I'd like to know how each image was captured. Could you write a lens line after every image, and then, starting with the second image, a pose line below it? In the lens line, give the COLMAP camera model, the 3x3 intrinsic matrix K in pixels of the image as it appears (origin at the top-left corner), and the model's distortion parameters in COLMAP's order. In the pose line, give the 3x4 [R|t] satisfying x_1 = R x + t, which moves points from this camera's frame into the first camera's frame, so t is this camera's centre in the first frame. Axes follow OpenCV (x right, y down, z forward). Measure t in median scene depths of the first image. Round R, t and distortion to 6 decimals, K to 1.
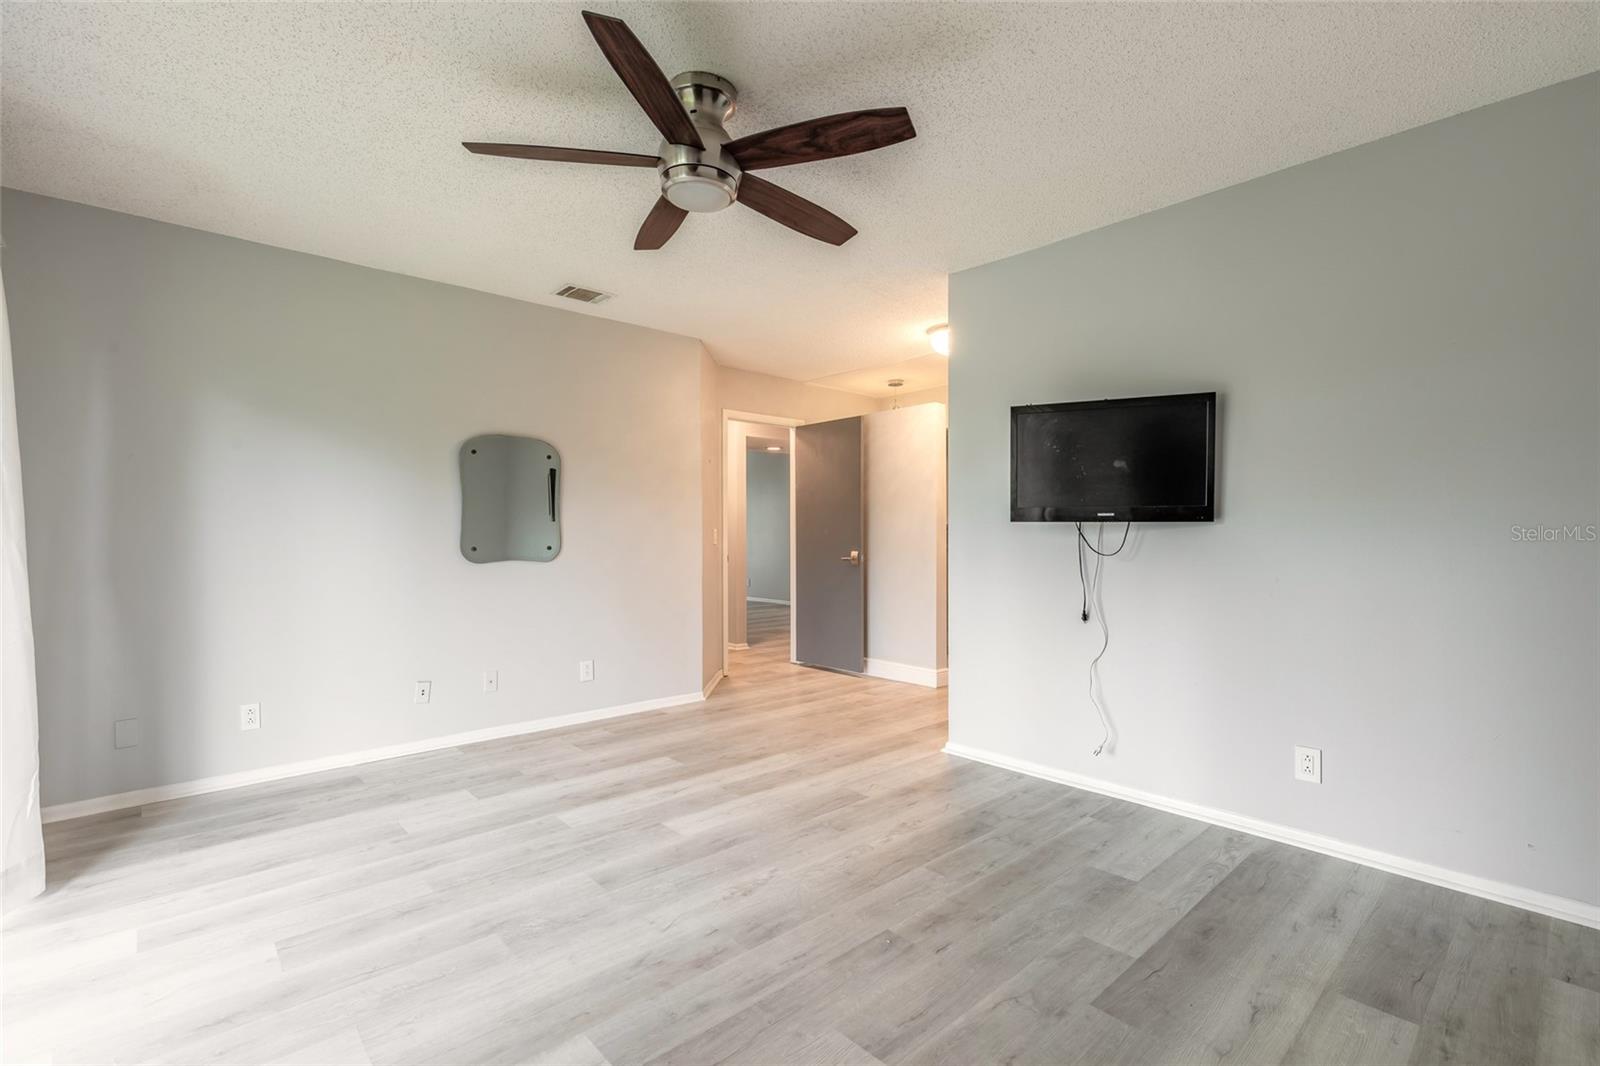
lens RADIAL K [[723.9, 0, 794.0], [0, 723.9, 531.6], [0, 0, 1]] dist [0.010777, -0.001509]
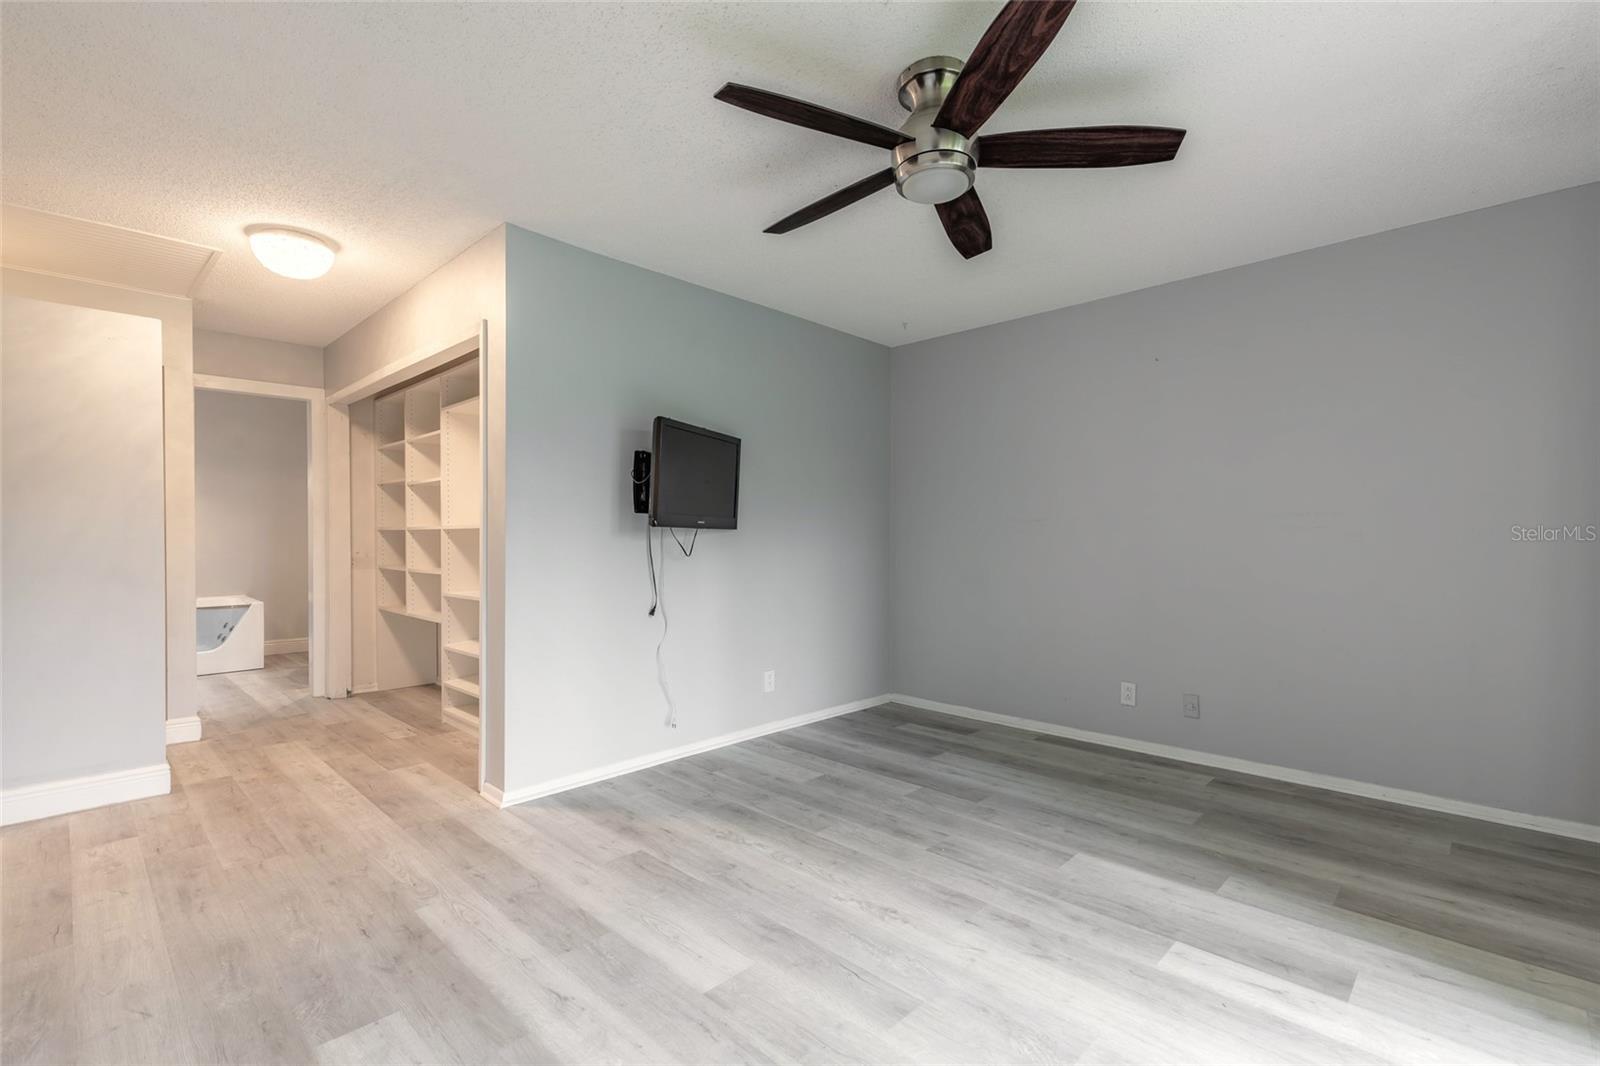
lens RADIAL K [[723.9, 0, 794.1], [0, 723.9, 540.0], [0, 0, 1]] dist [0.010777, -0.001509]
pose [[-0.057899, -0.005778, 0.998306, -0.854838], [-0.002365, 0.999981, 0.005651, -0.001060], [-0.998320, -0.002034, -0.057912, 0.992965]]
